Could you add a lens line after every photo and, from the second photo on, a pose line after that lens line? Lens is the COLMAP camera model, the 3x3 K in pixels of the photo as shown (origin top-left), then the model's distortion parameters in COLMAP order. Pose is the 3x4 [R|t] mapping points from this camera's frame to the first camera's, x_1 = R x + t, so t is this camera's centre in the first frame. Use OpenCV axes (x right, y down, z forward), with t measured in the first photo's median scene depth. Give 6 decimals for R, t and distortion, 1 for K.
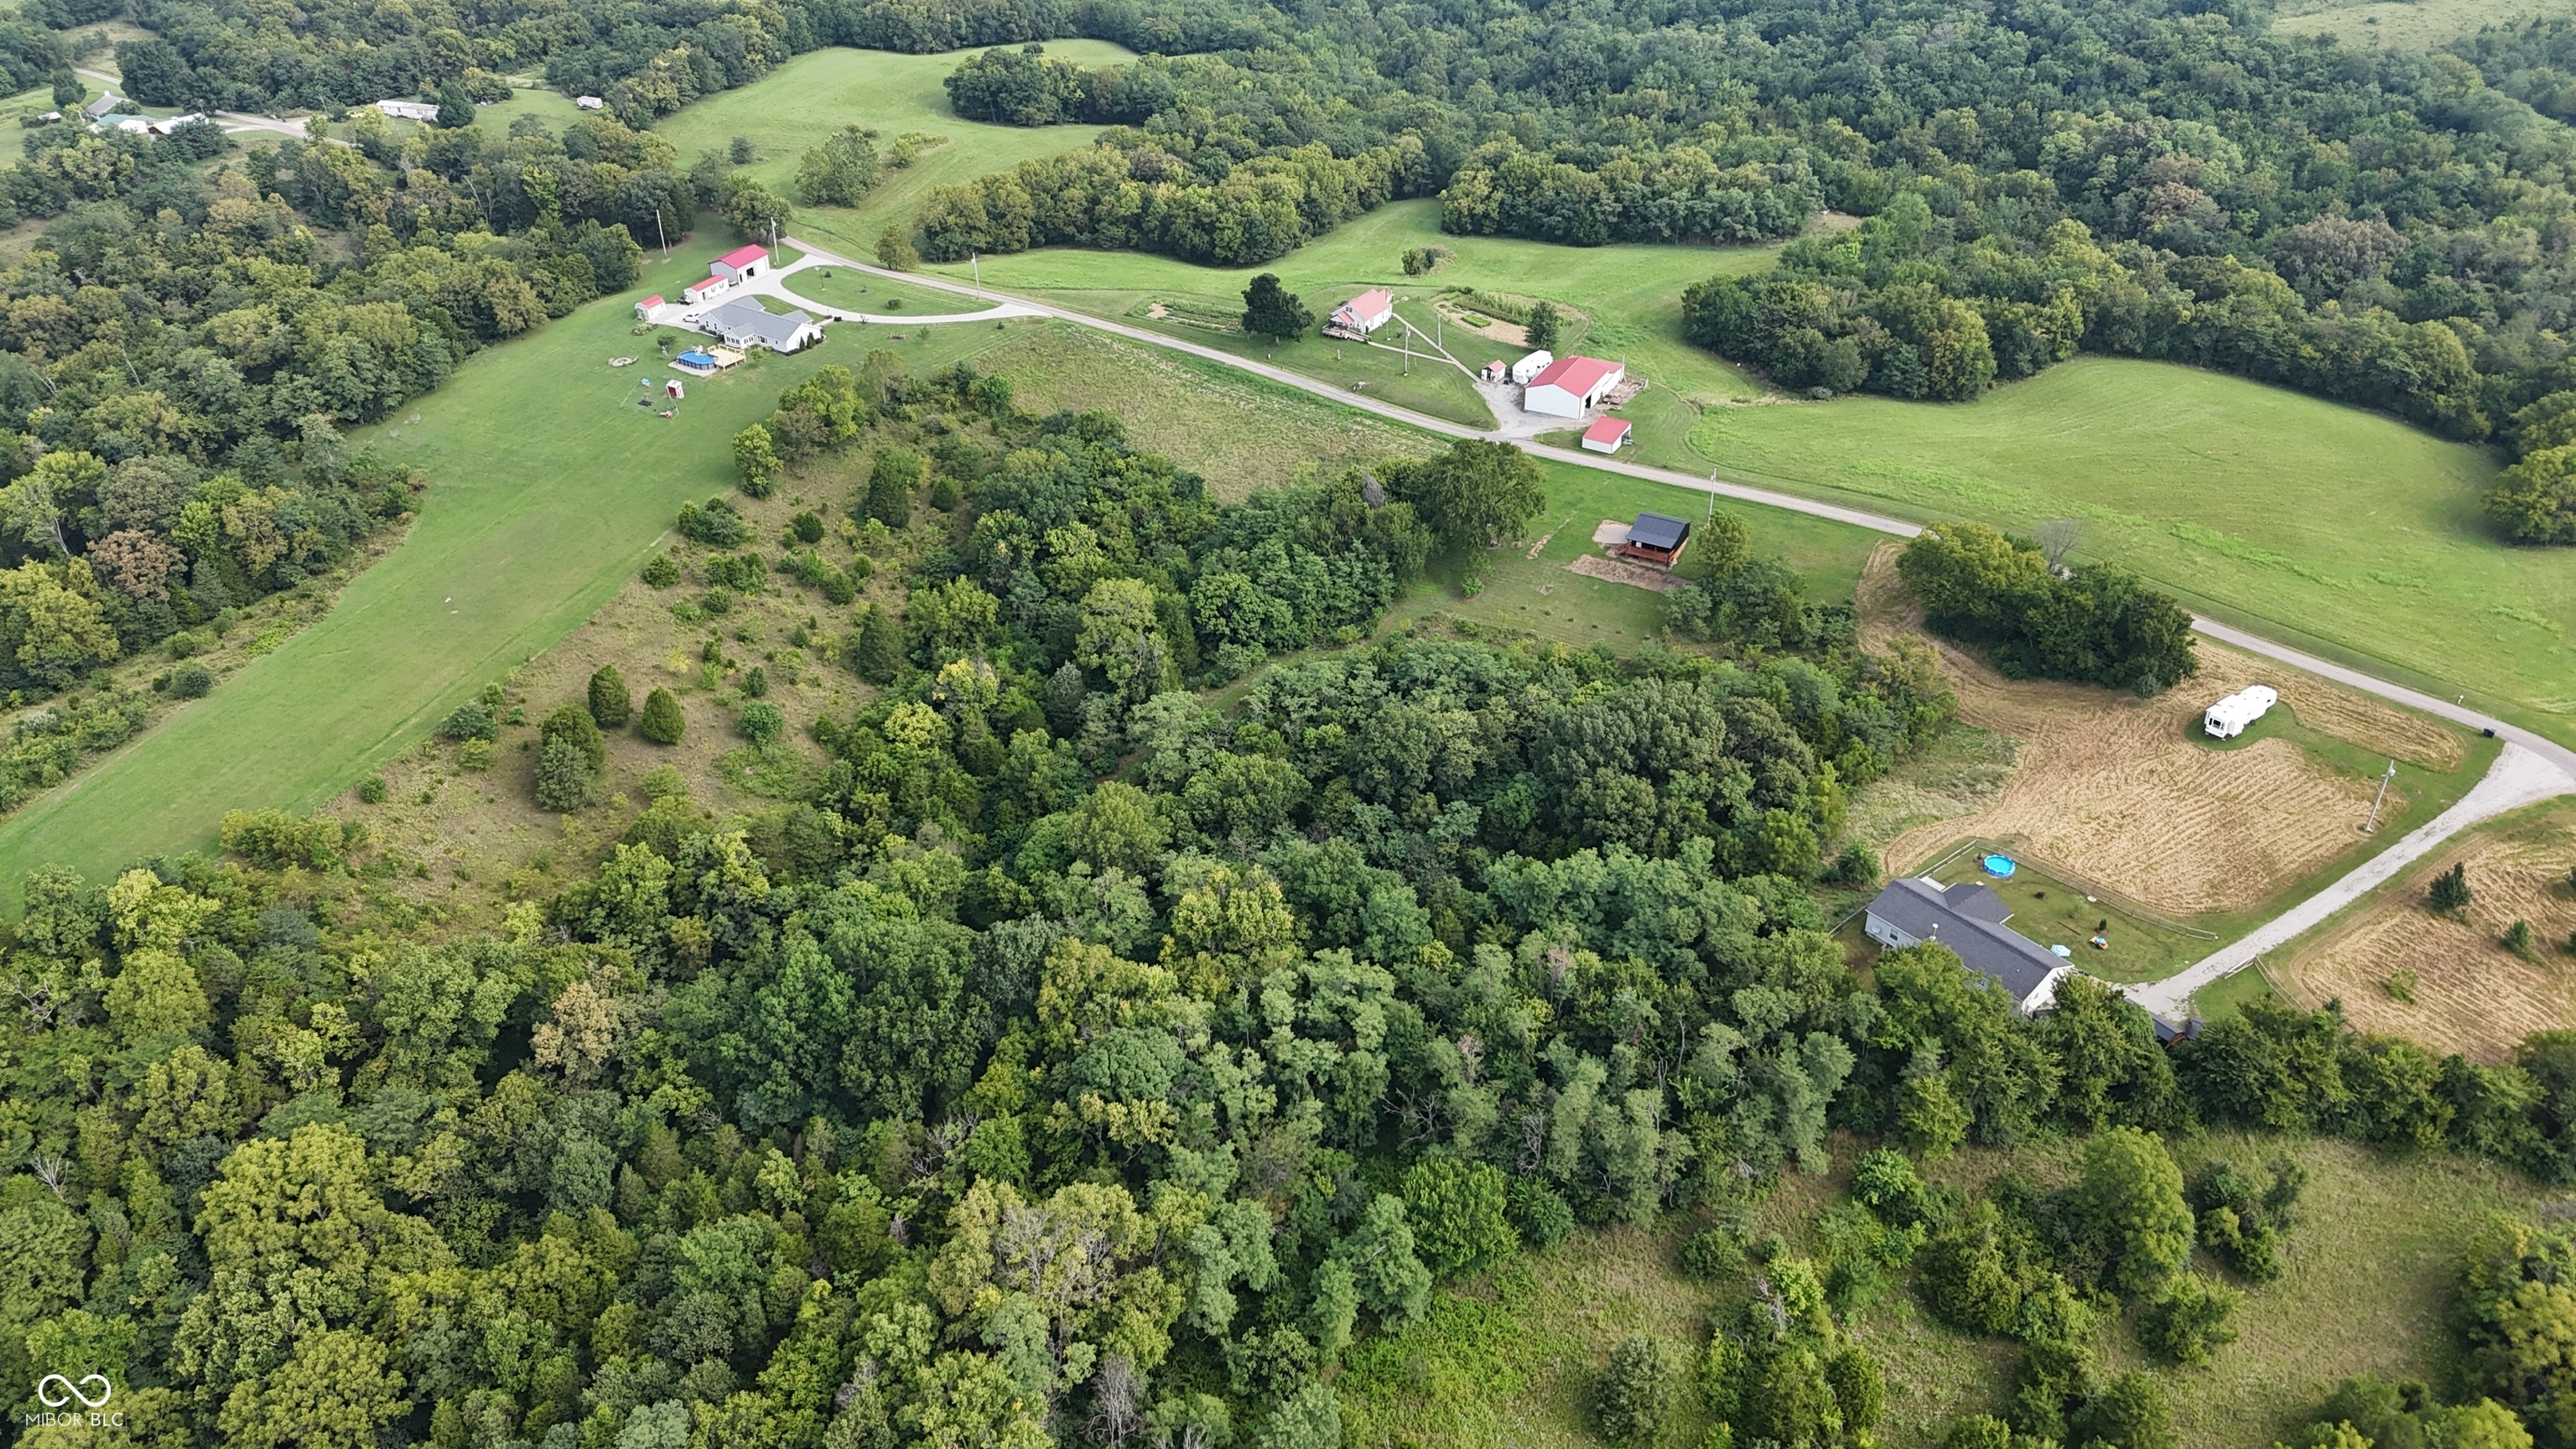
lens RADIAL K [[1902.9, 0, 1288.0], [0, 1902.9, 724.5], [0, 0, 1]] dist [0.070197, -0.056424]
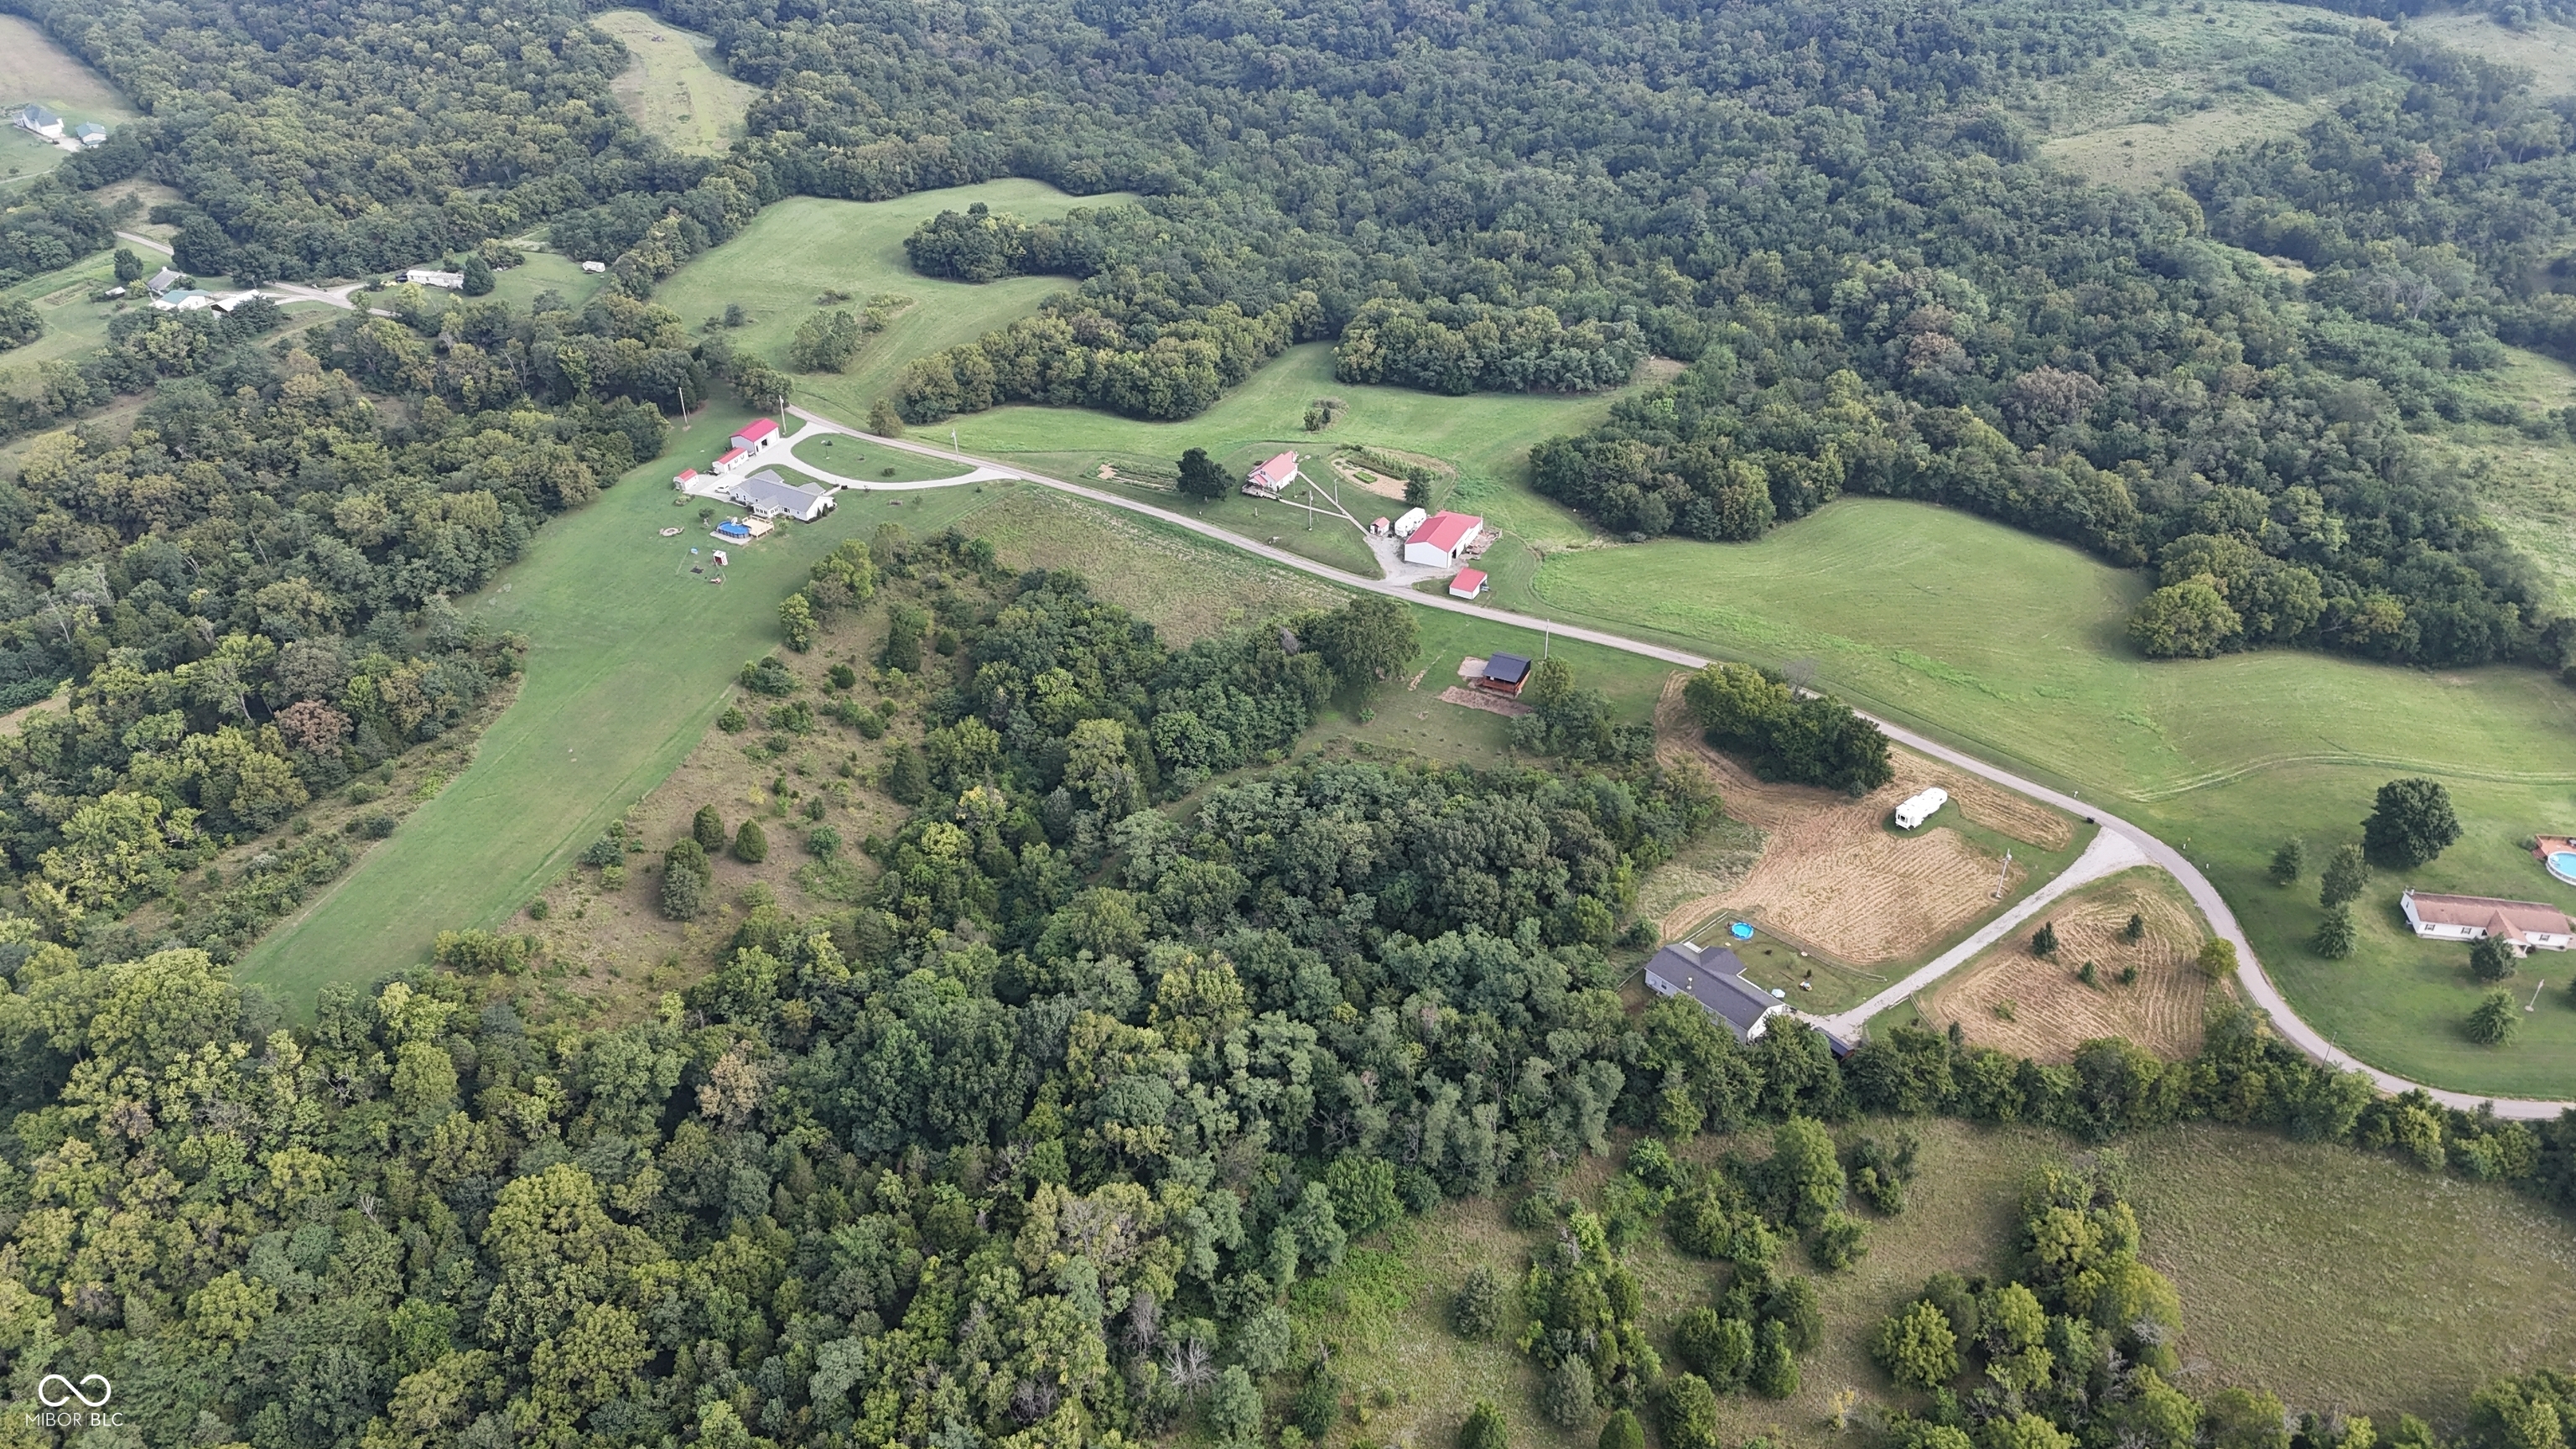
lens RADIAL K [[2247.1, 0, 1287.8], [0, 2247.1, 640.3], [0, 0, 1]] dist [0.114727, -0.198226]
pose [[0.998391, -0.029132, 0.048641, -0.034277], [0.029265, 0.999570, -0.002020, -0.137402], [-0.048561, 0.003440, 0.998814, -0.602614]]
